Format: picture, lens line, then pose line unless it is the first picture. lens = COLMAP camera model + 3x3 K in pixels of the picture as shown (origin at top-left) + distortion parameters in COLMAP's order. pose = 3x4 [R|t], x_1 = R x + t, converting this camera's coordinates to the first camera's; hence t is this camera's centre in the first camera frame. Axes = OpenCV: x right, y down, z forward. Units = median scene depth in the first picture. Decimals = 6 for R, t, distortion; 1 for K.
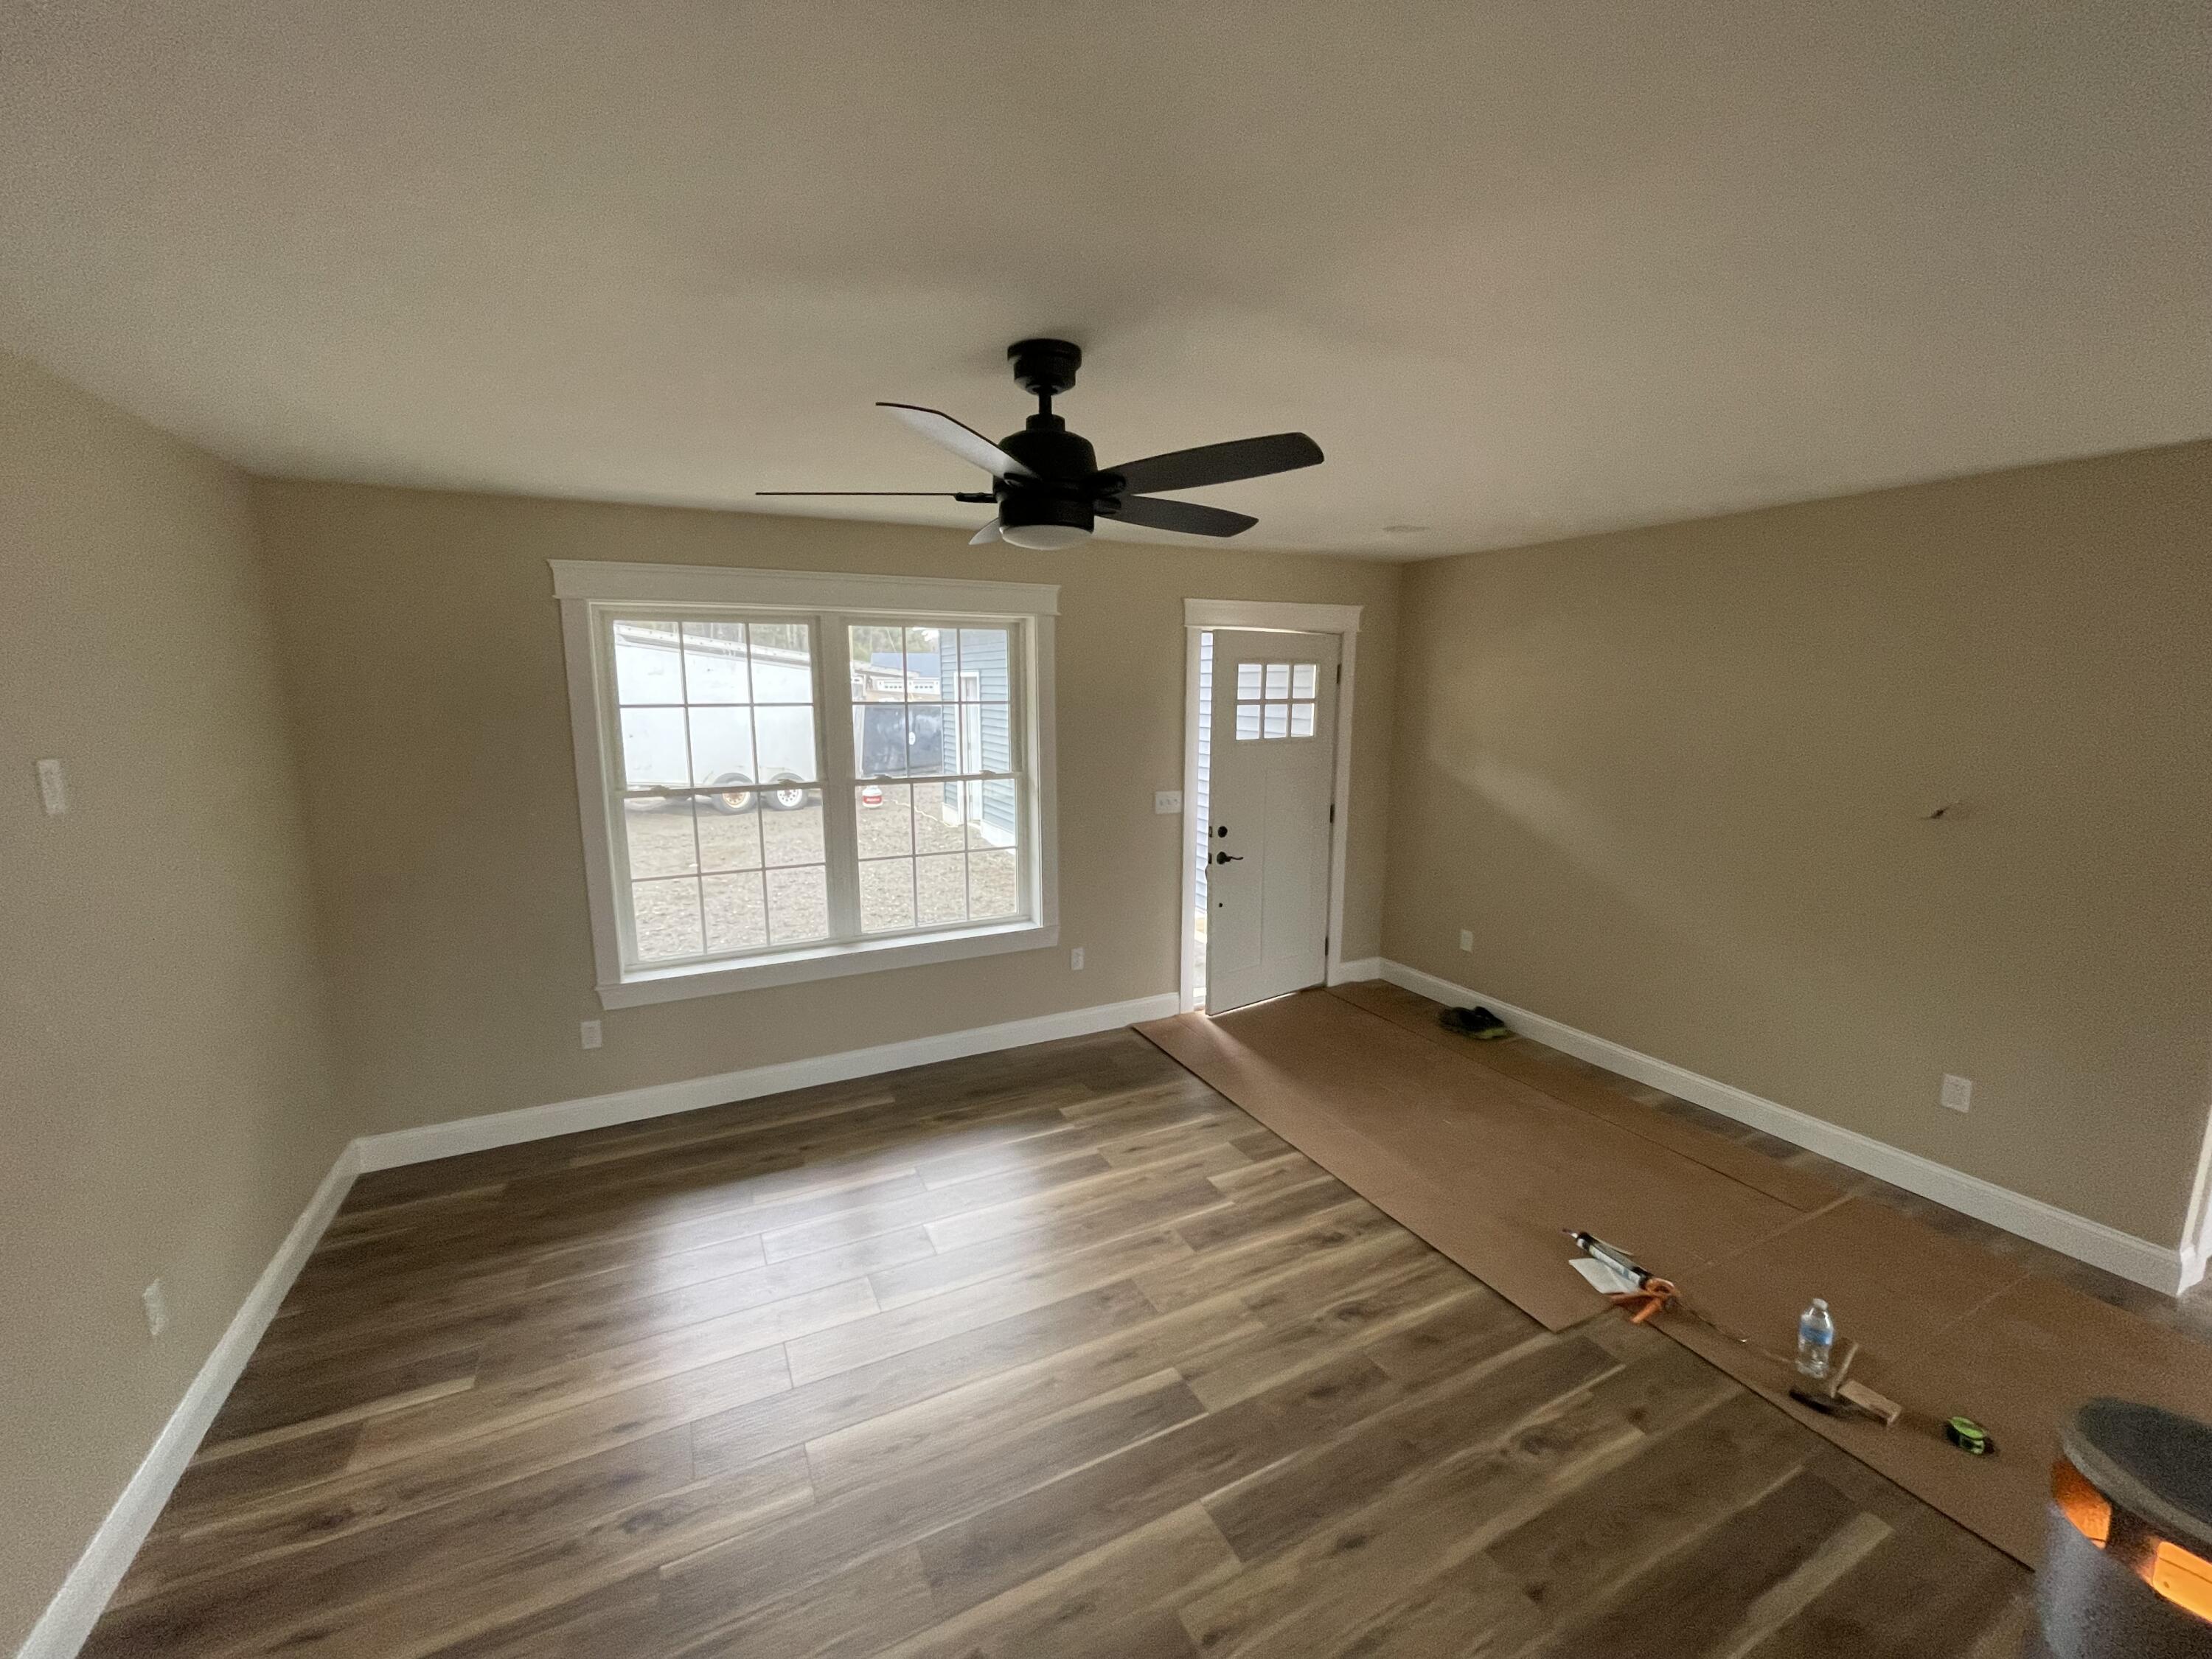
lens RADIAL K [[880.9, 0, 1106.0], [0, 880.9, 829.5], [0, 0, 1]] dist [-0.000624, -0.000035]
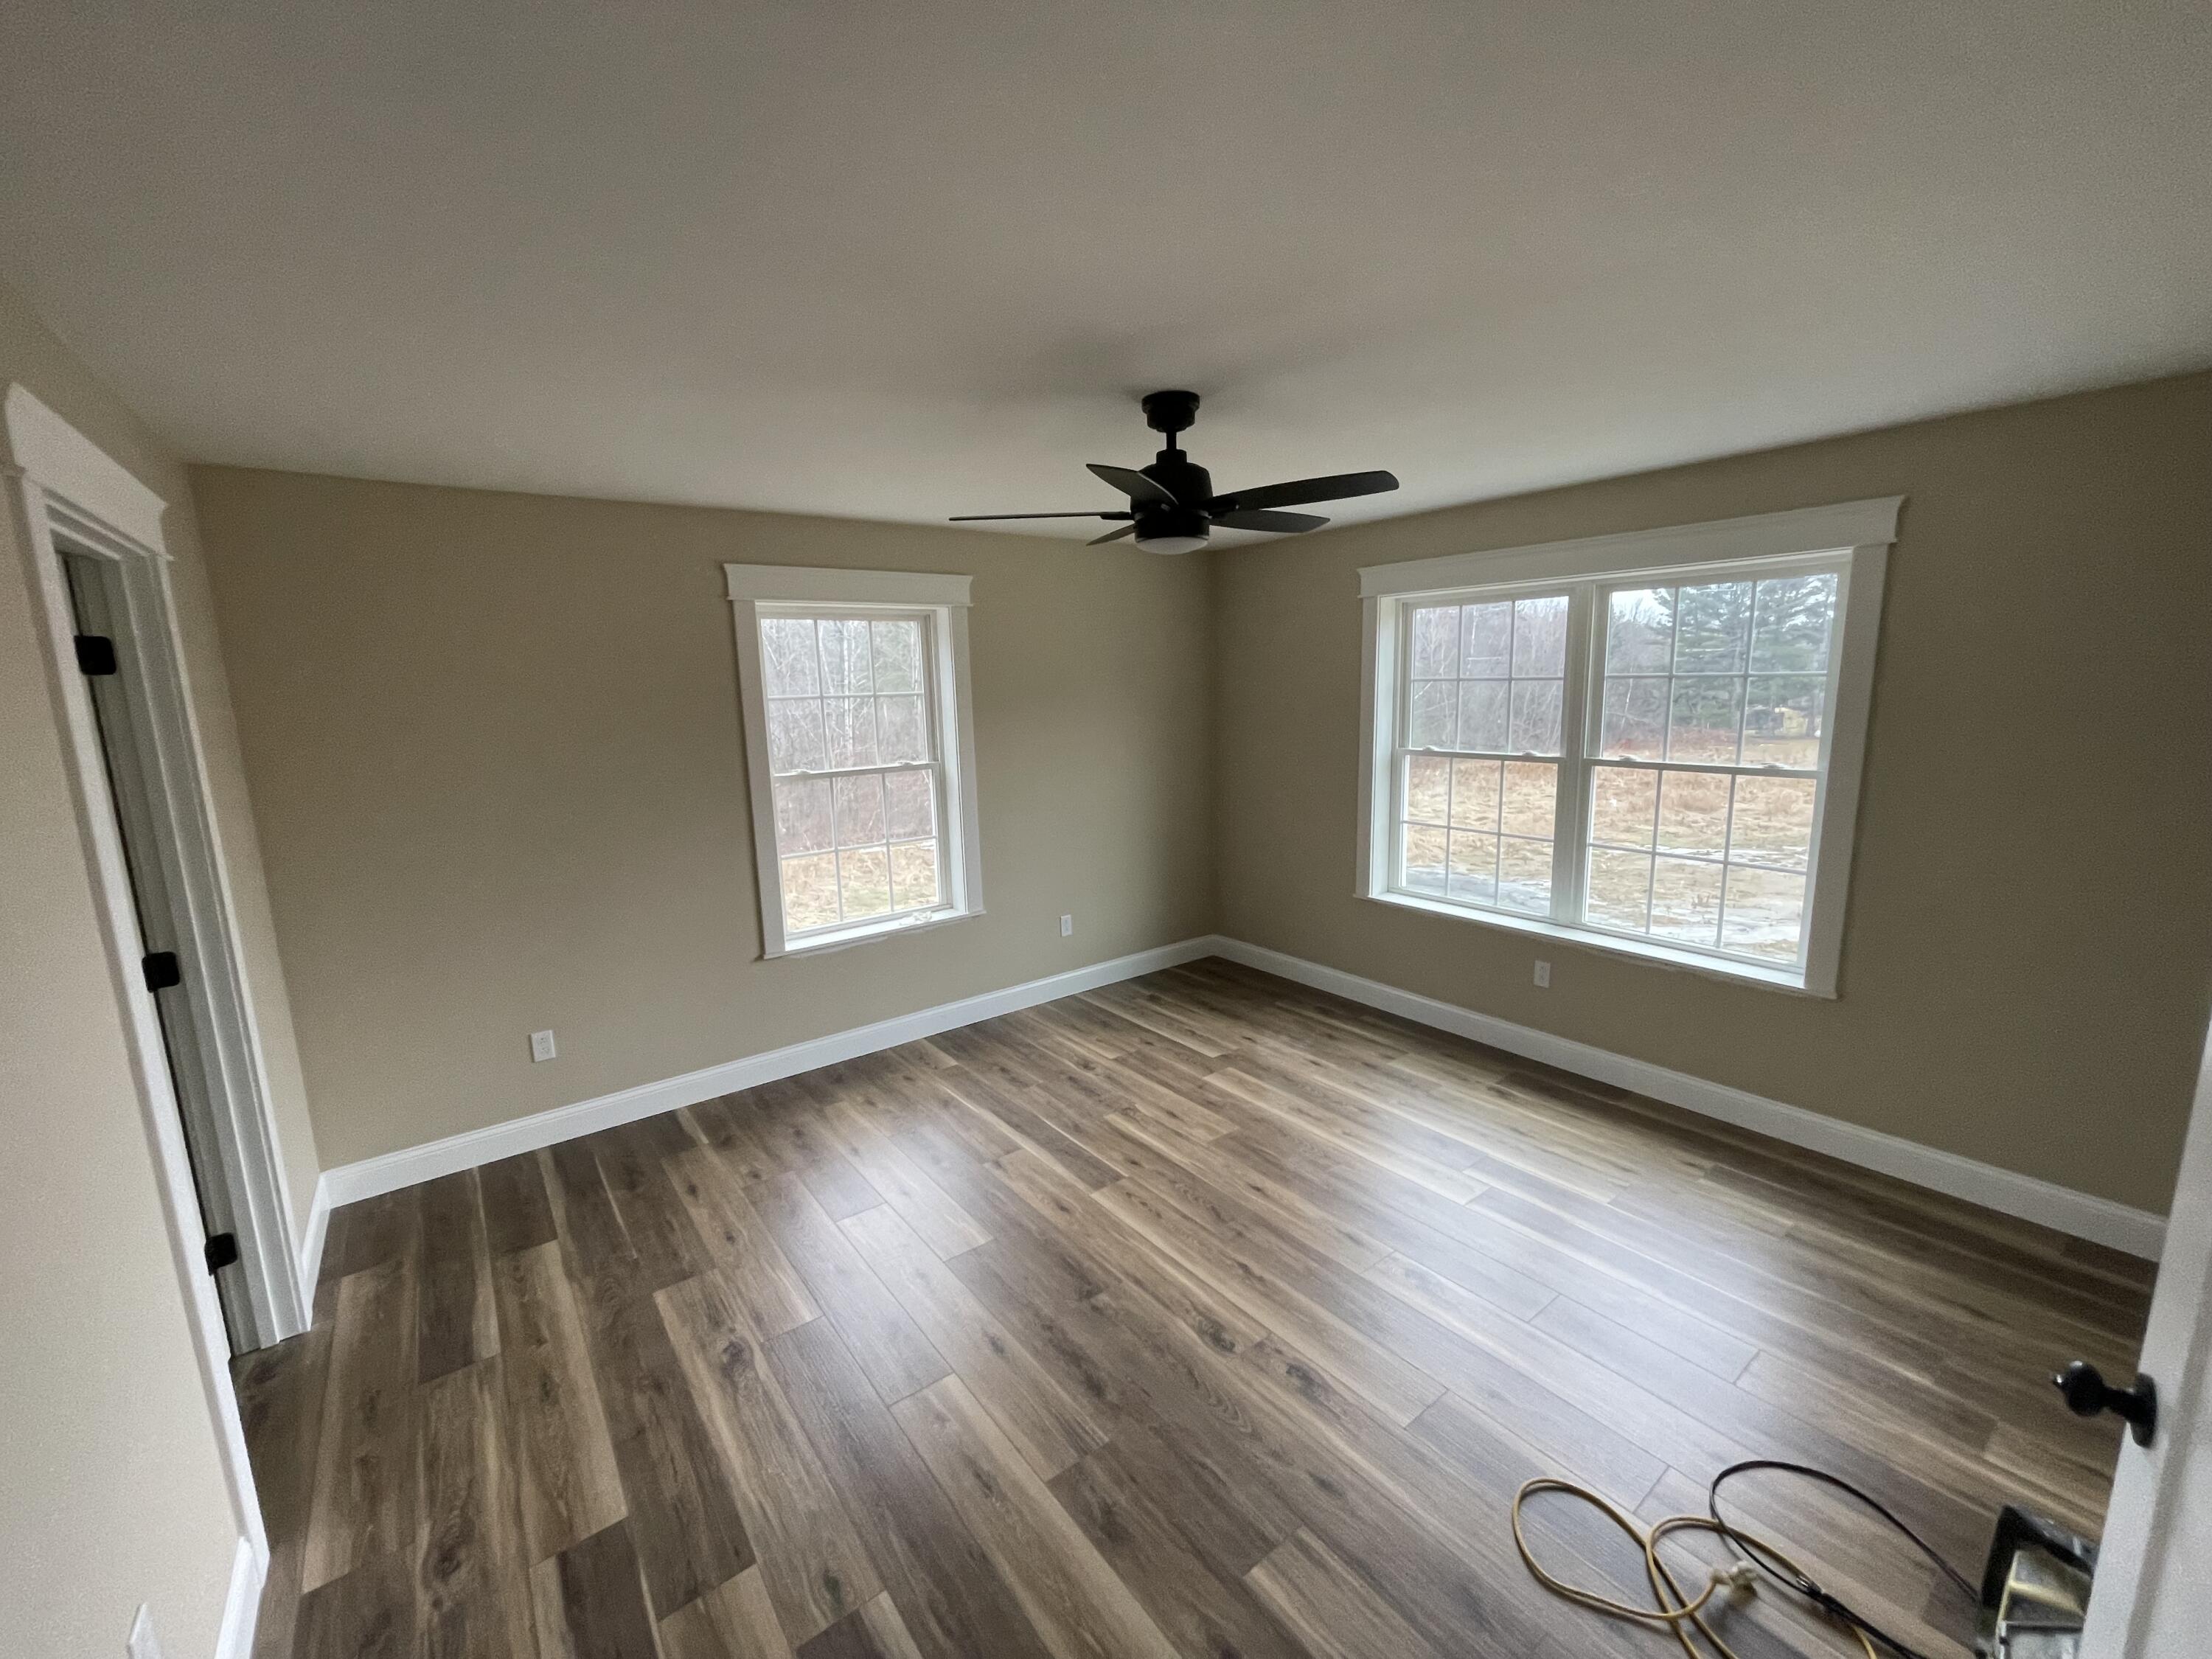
lens RADIAL K [[893.9, 0, 1106.0], [0, 893.9, 829.5], [0, 0, 1]] dist [0.000367, -0.000012]
pose [[0.981083, -0.052089, 0.186448, -0.397645], [0.050605, 0.998638, 0.012709, 0.035489], [-0.186856, -0.003033, 0.982383, -0.194318]]
